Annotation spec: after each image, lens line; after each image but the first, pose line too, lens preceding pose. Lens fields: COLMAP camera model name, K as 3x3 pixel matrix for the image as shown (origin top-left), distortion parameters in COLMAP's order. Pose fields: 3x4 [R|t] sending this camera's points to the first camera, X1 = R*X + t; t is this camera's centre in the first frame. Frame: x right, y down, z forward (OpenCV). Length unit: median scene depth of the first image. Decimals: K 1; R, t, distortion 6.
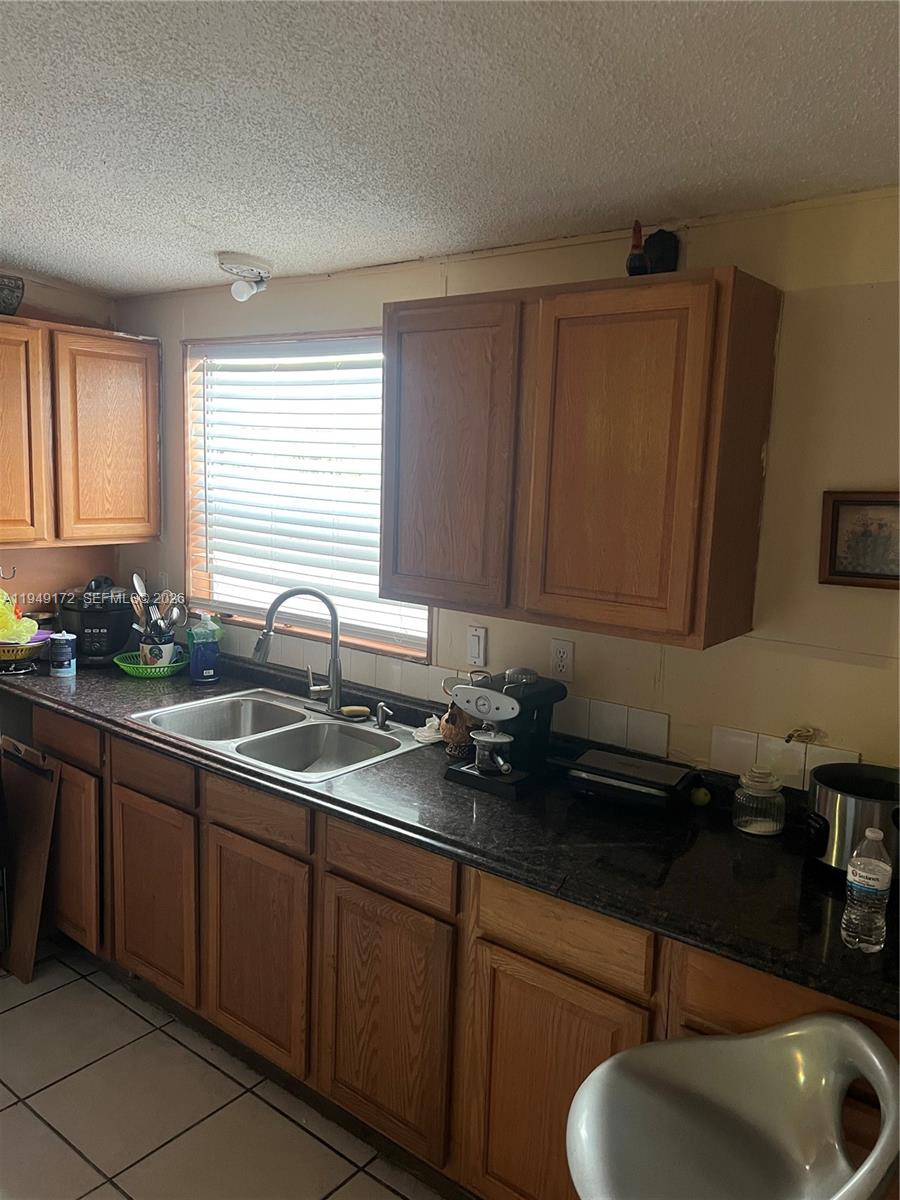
lens RADIAL K [[896.7, 0, 450.0], [0, 896.7, 592.2], [0, 0, 1]] dist [0.010349, 0.002578]
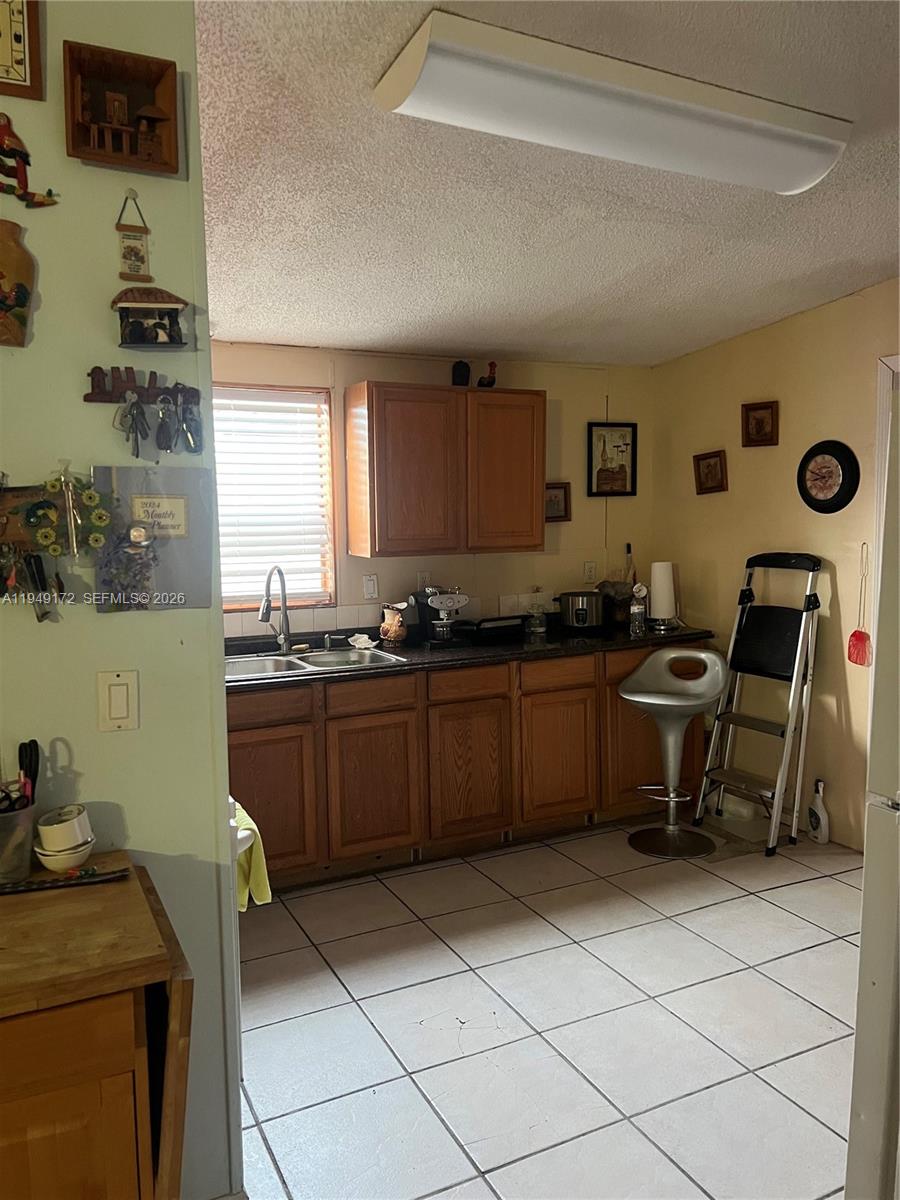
lens RADIAL K [[896.7, 0, 445.1], [0, 896.7, 602.7], [0, 0, 1]] dist [0.010349, 0.002578]
pose [[0.422202, -0.124223, 0.897950, -1.598203], [0.159116, 0.985343, 0.061499, 0.010739], [-0.892428, 0.116913, 0.435780, 0.187541]]
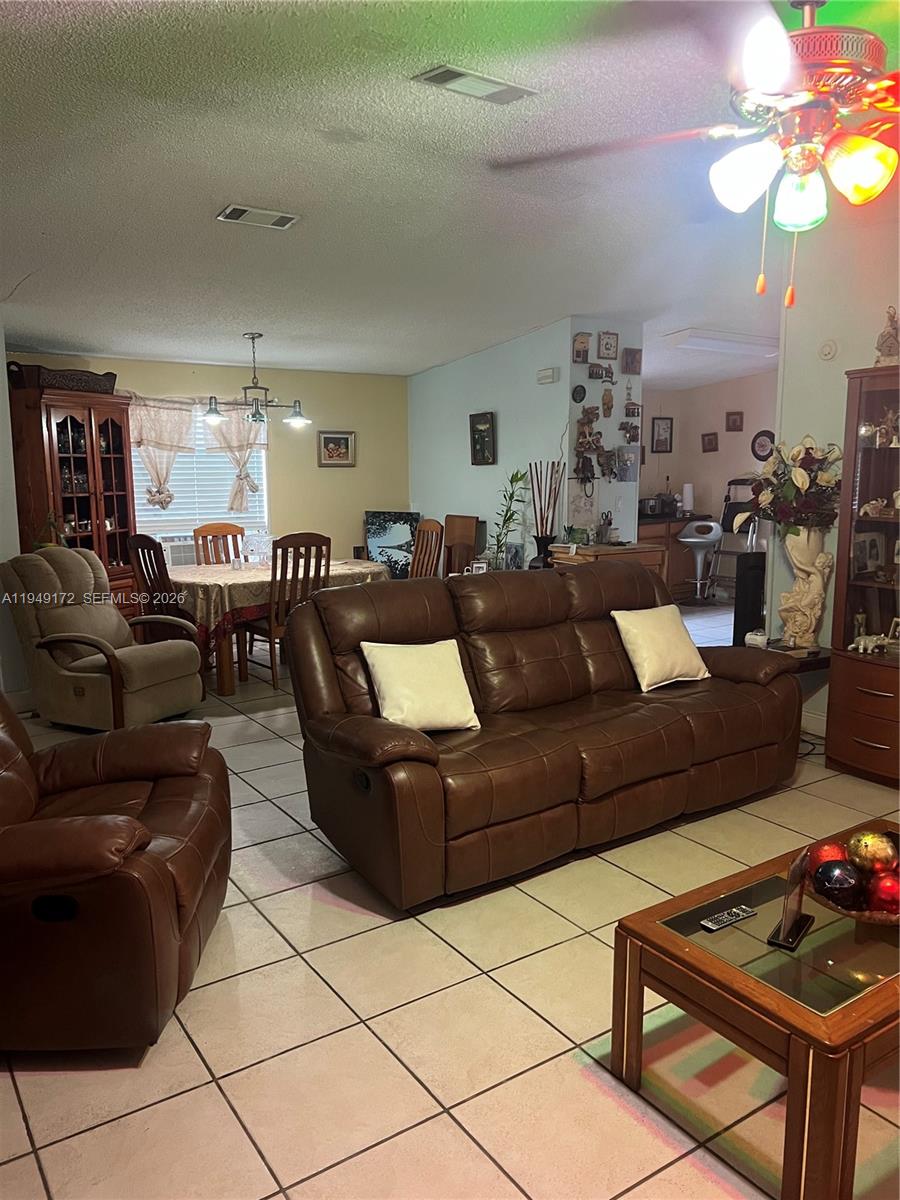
lens RADIAL K [[896.7, 0, 455.8], [0, 896.7, 603.5], [0, 0, 1]] dist [0.010349, 0.002578]
pose [[0.294265, -0.175840, 0.939409, -4.144351], [0.154173, 0.978789, 0.134917, -0.072830], [-0.943207, 0.105130, 0.315133, 0.372906]]
